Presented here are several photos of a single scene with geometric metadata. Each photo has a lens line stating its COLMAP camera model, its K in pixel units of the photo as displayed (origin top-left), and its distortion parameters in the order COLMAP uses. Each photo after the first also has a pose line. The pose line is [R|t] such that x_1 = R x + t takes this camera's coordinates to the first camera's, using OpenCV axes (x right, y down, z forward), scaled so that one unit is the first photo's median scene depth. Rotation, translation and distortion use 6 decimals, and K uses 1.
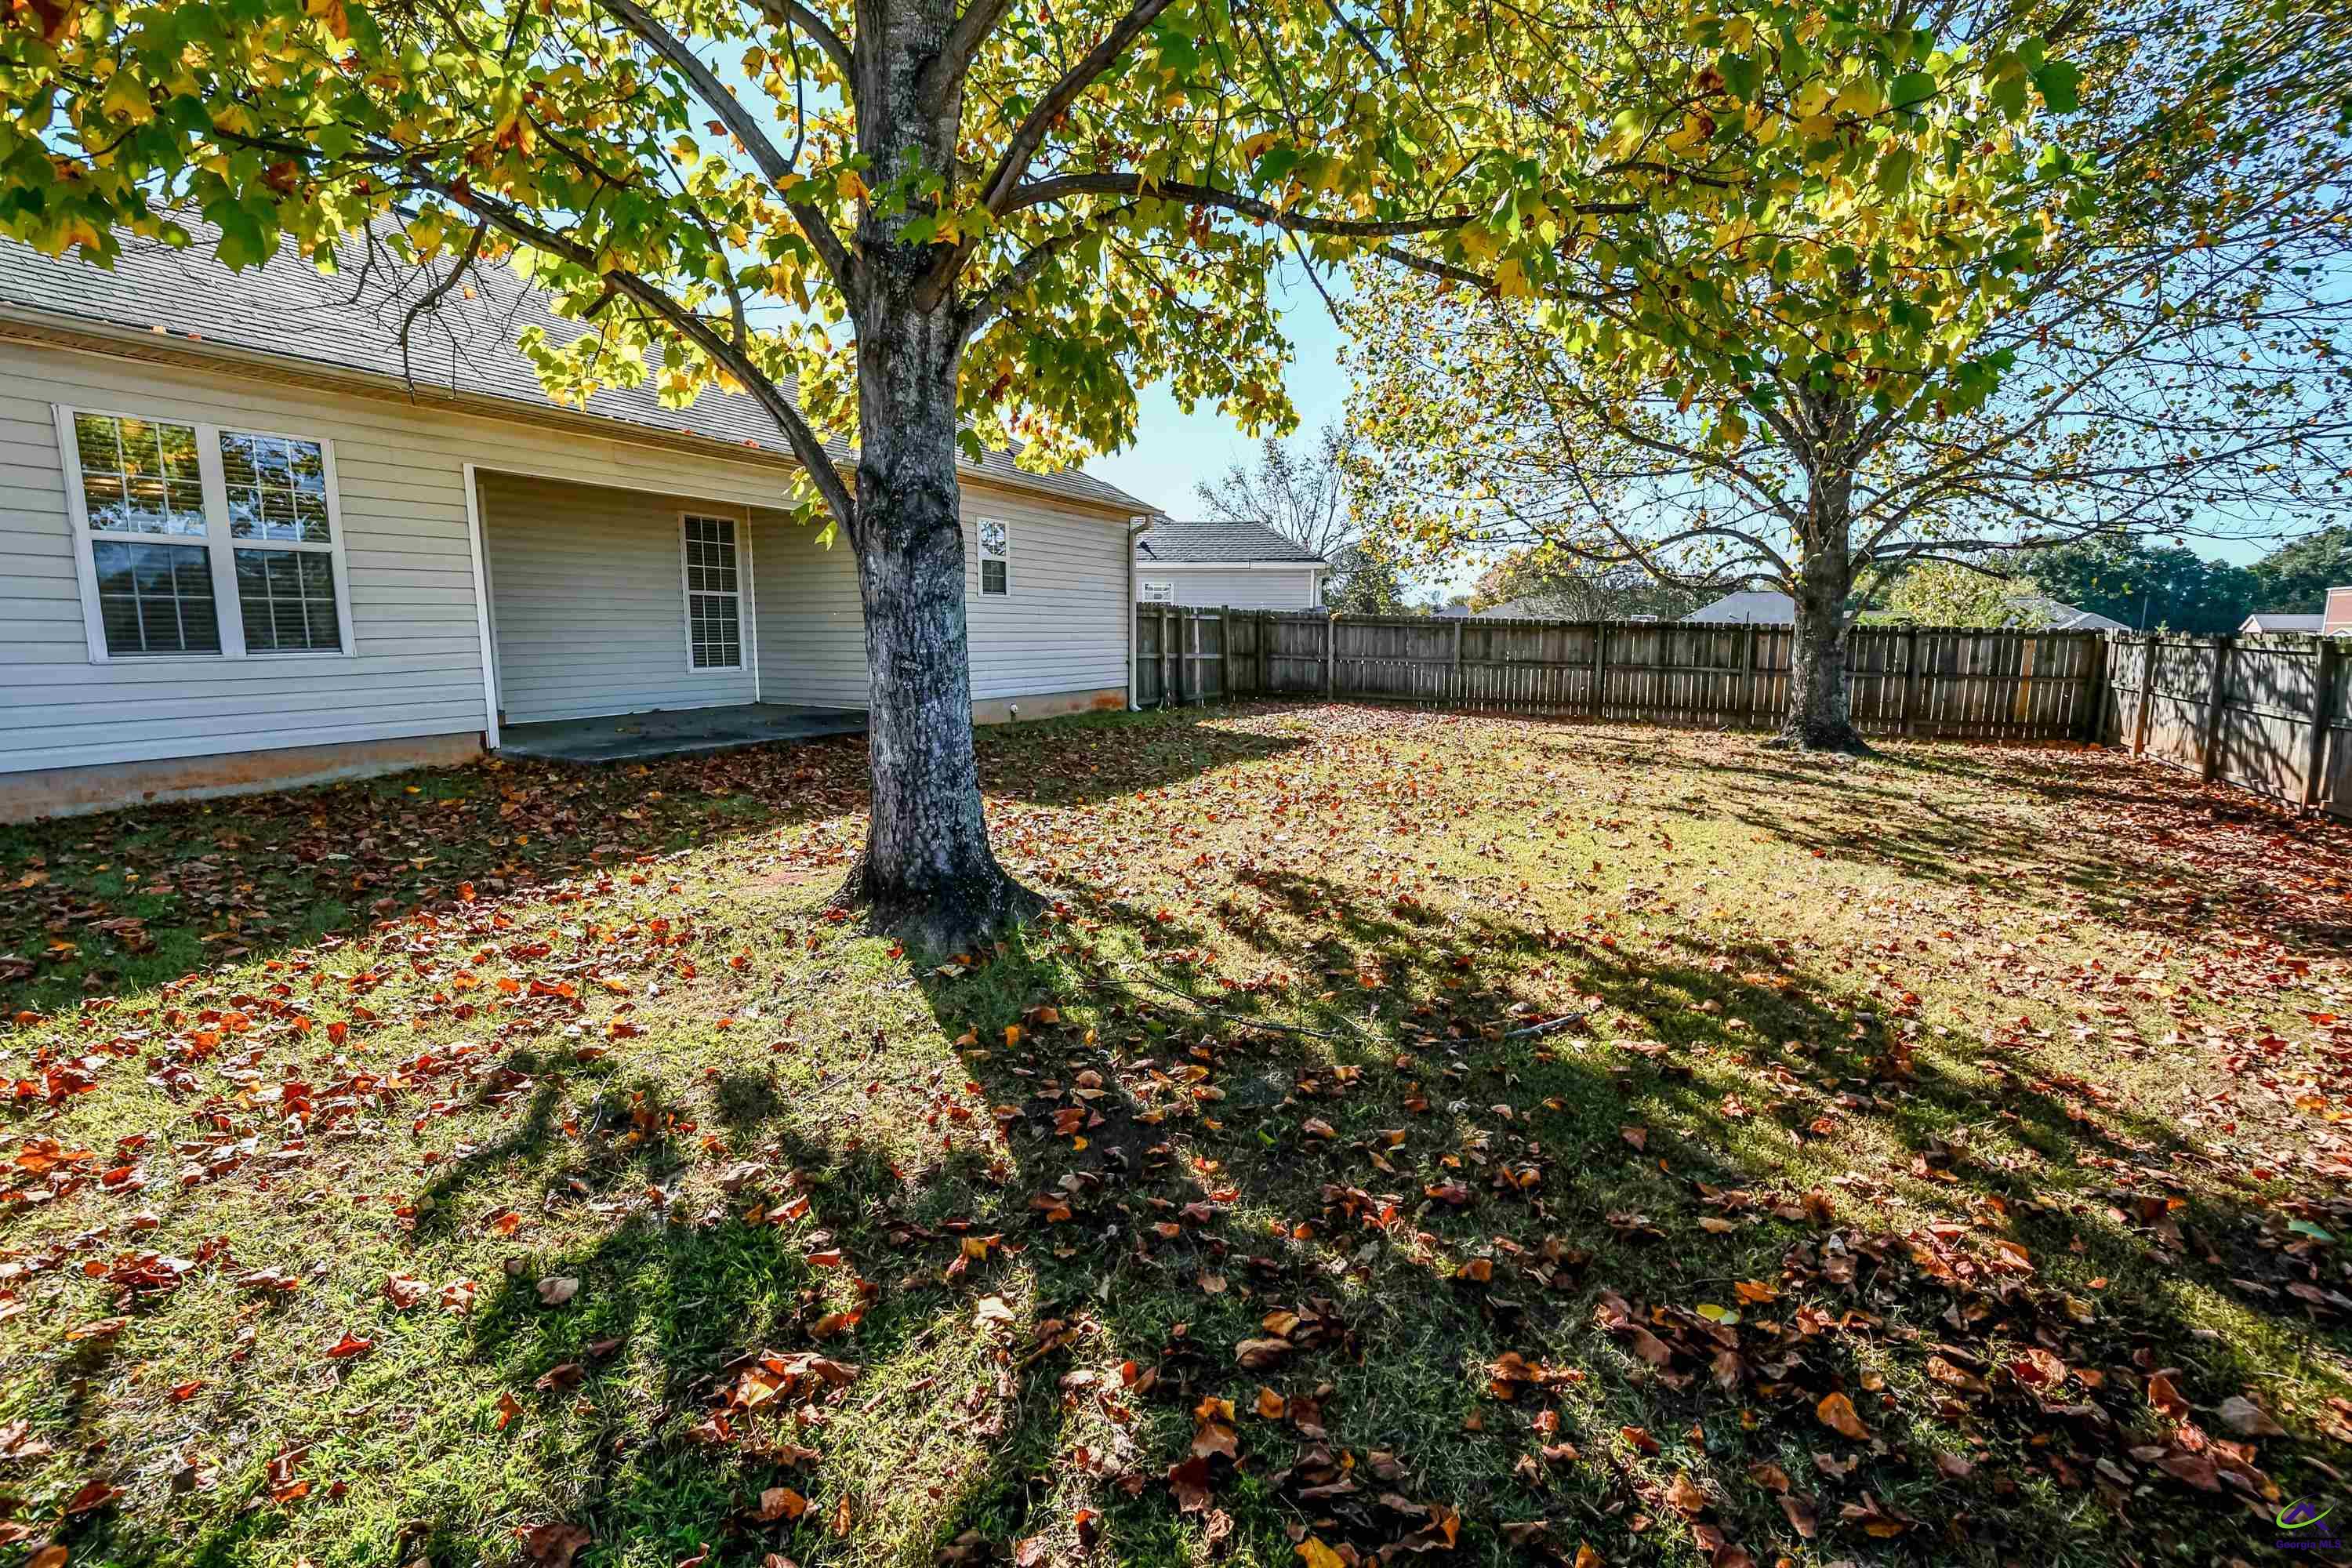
lens RADIAL K [[1035.5, 0, 1208.3], [0, 1035.5, 789.1], [0, 0, 1]] dist [-0.012031, -0.000649]
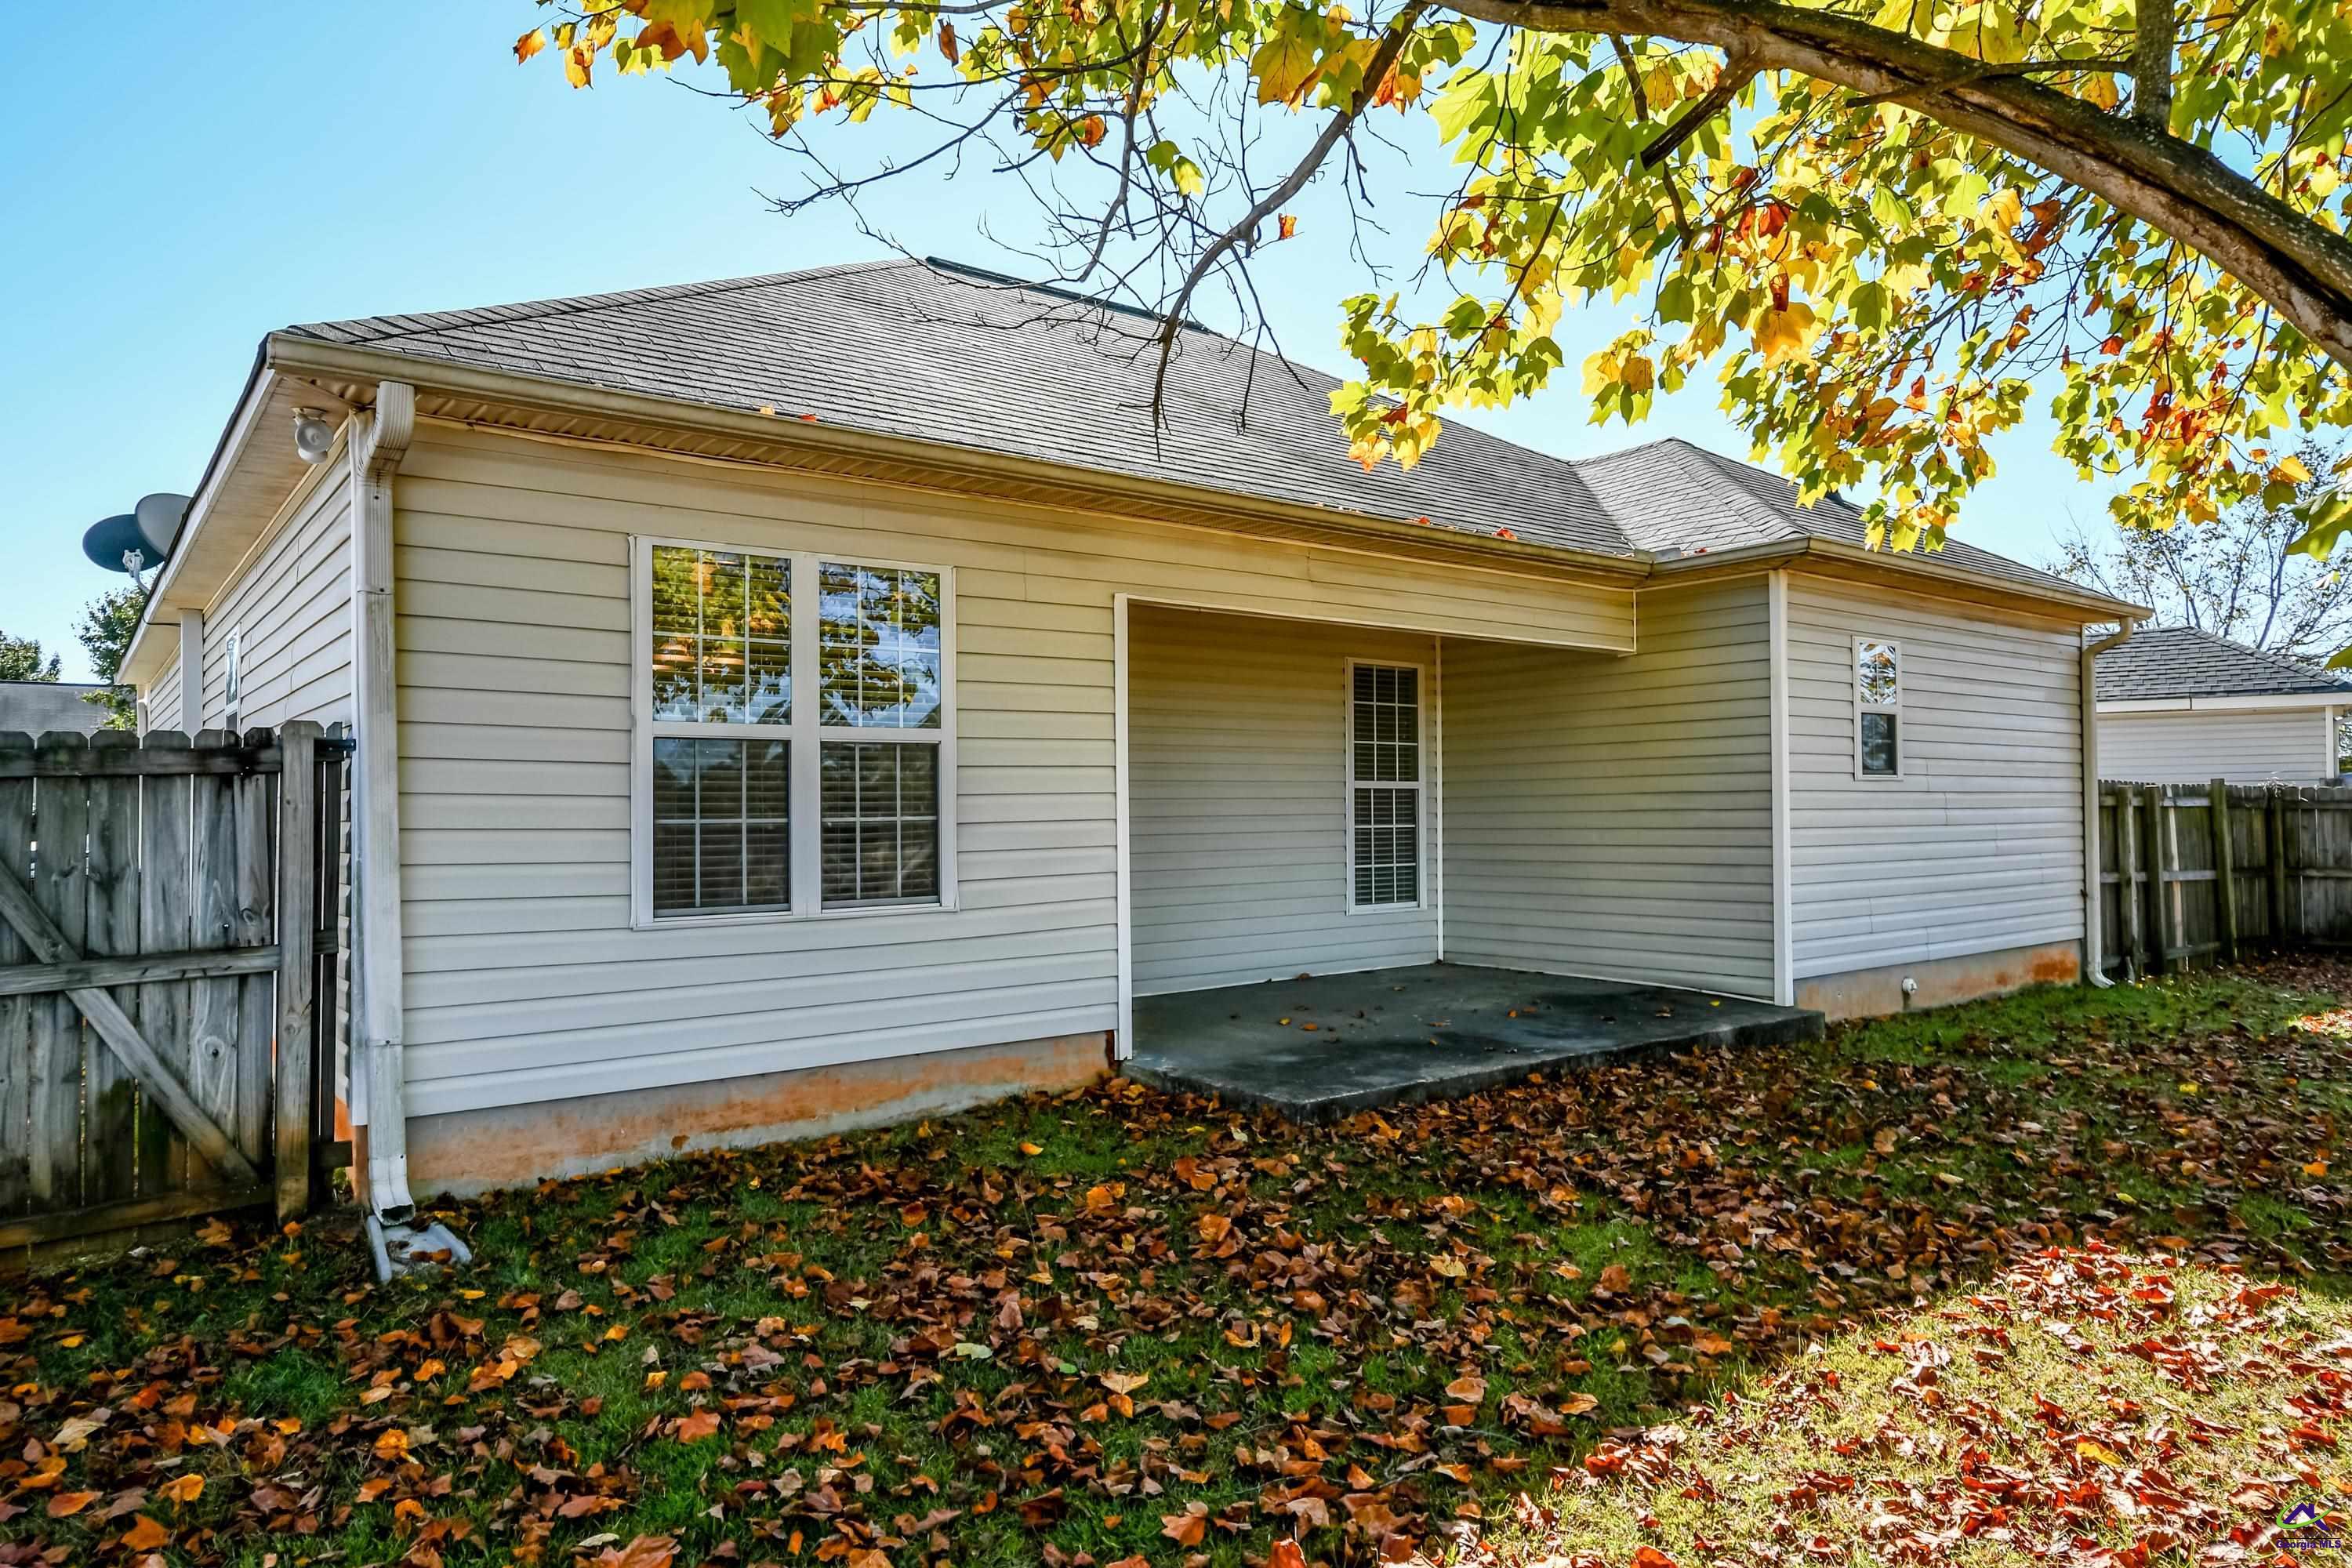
lens RADIAL K [[1452.3, 0, 1185.3], [0, 1452.3, 792.3], [0, 0, 1]] dist [-0.001550, -0.001083]
pose [[0.899586, -0.020345, -0.436270, -0.296738], [-0.051991, 0.986823, -0.153224, -0.065224], [0.433638, 0.160520, 0.886674, 0.254181]]
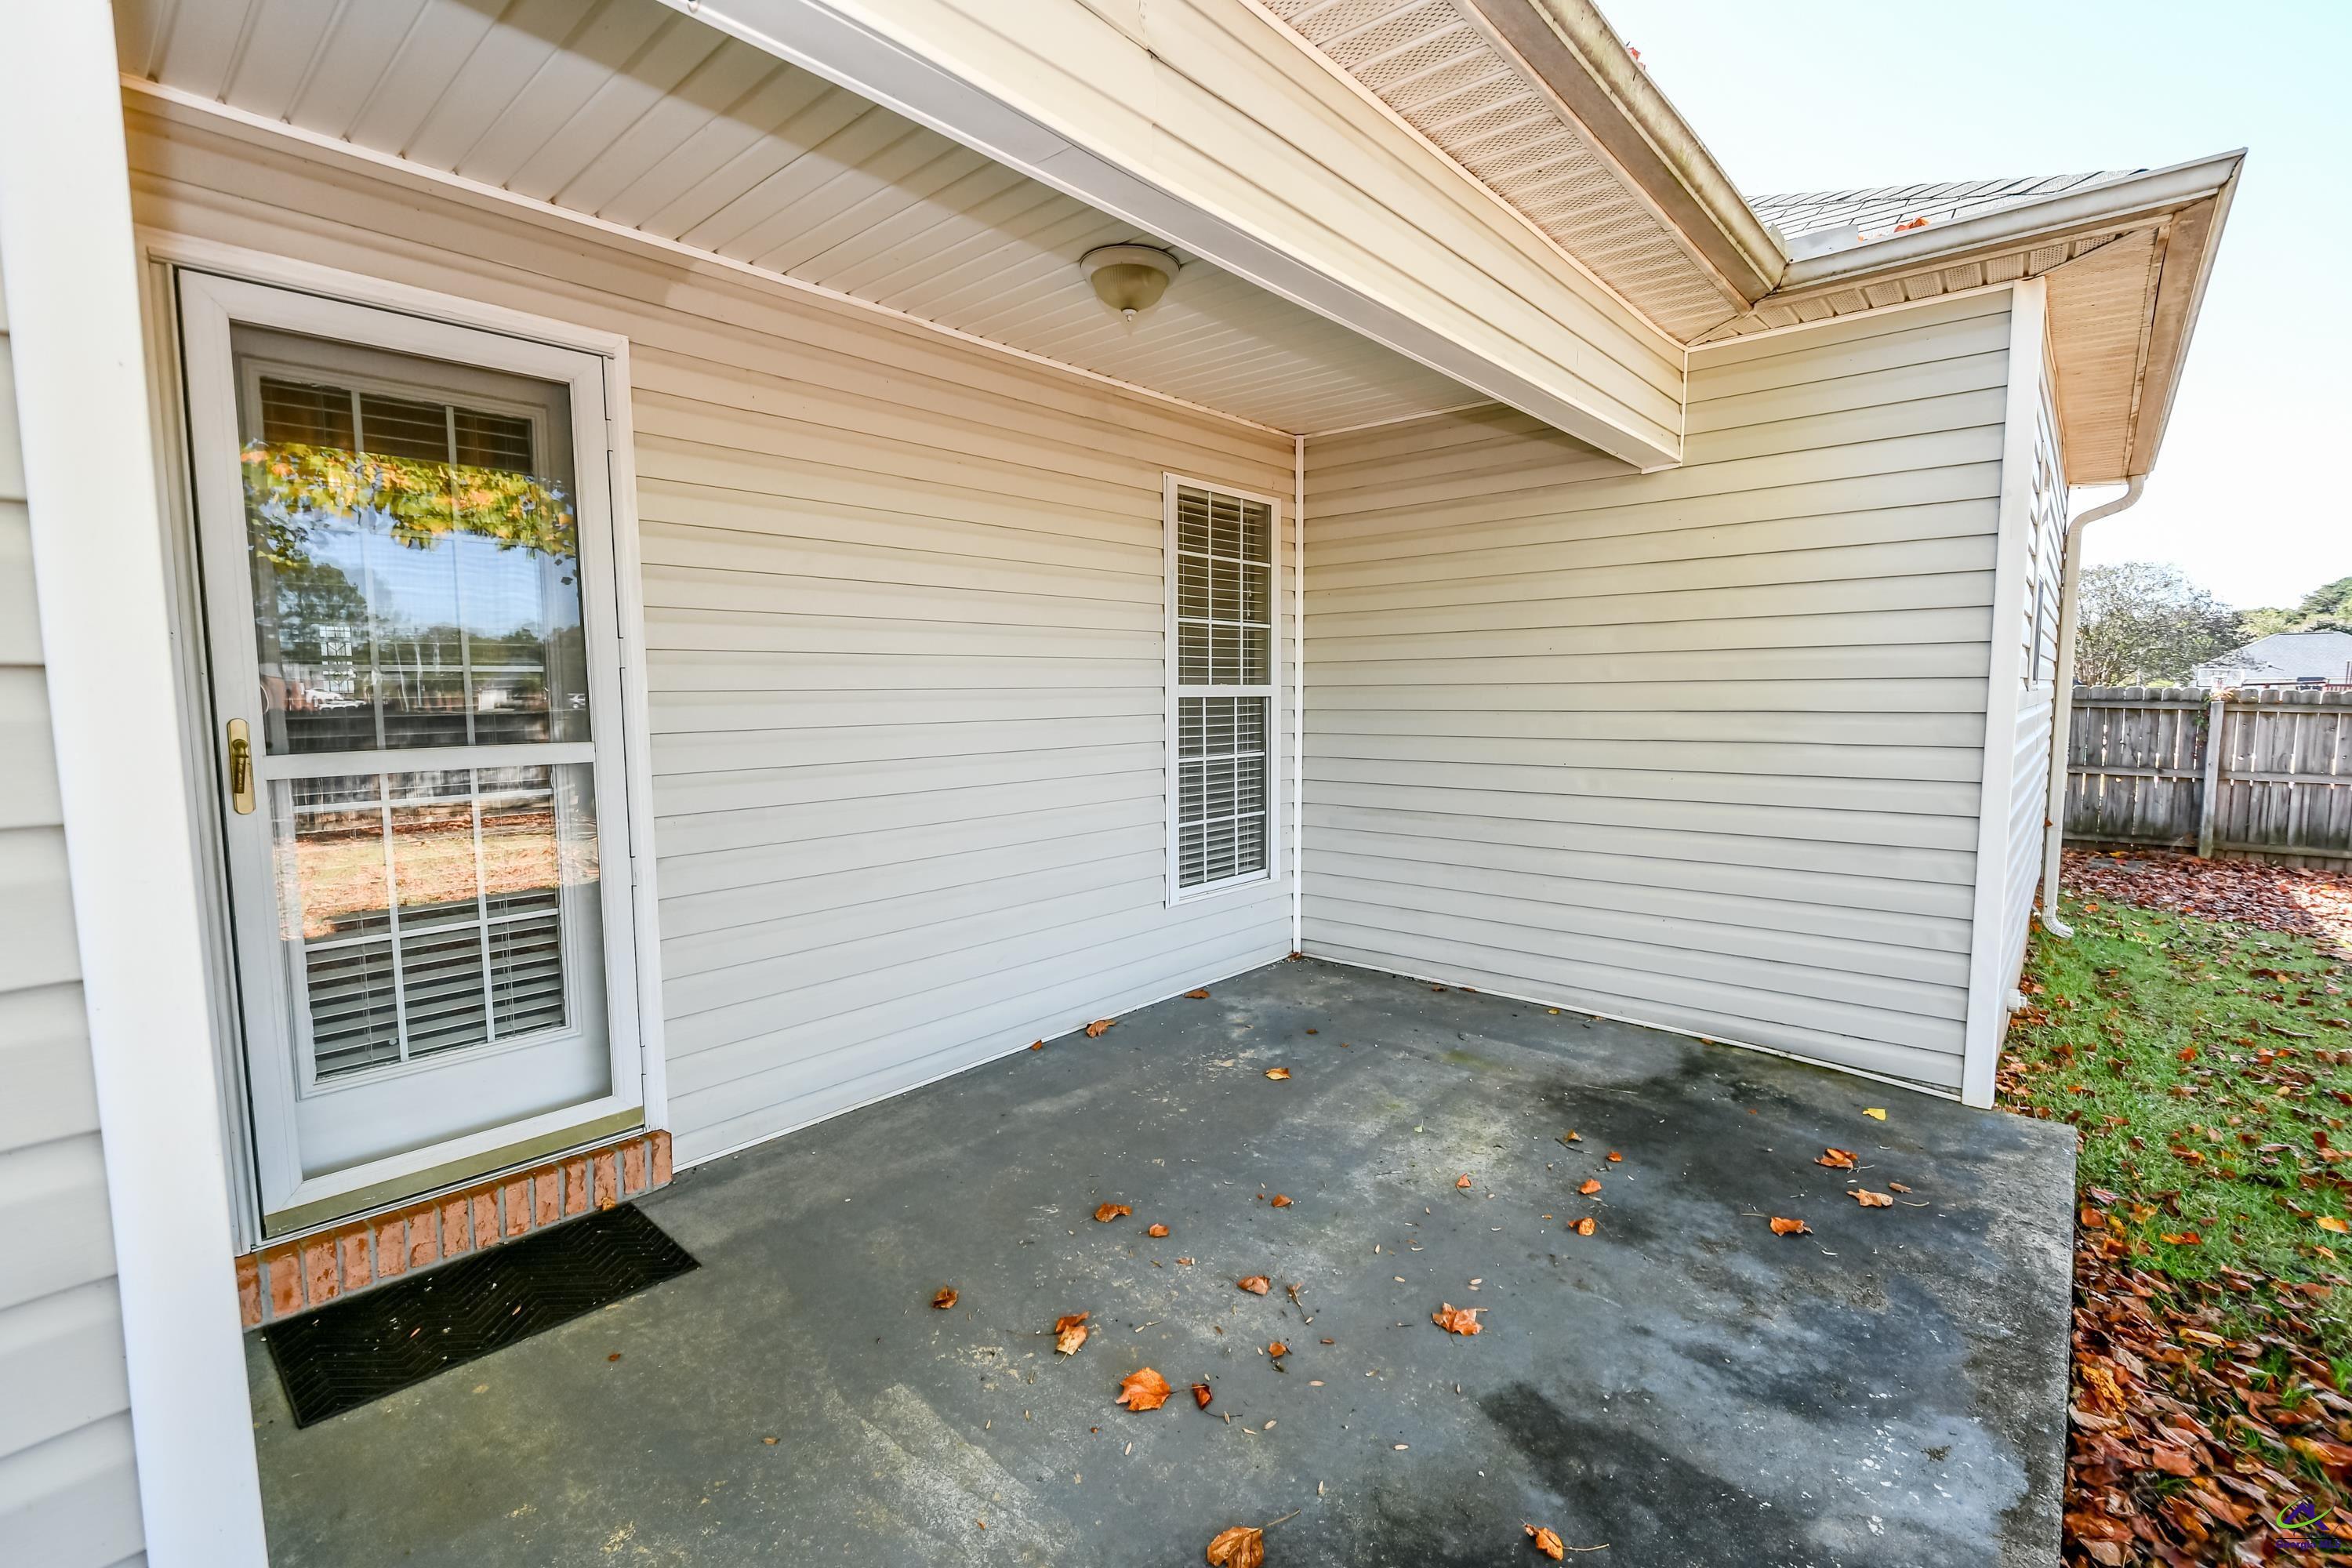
lens RADIAL K [[1032.0, 0, 1175.4], [0, 1032.0, 797.3], [0, 0, 1]] dist [0.001309, -0.000540]
pose [[0.963454, 0.013816, -0.267518, -0.559170], [-0.027113, 0.998570, -0.046076, -0.186759], [0.266499, 0.051646, 0.962451, 0.888391]]
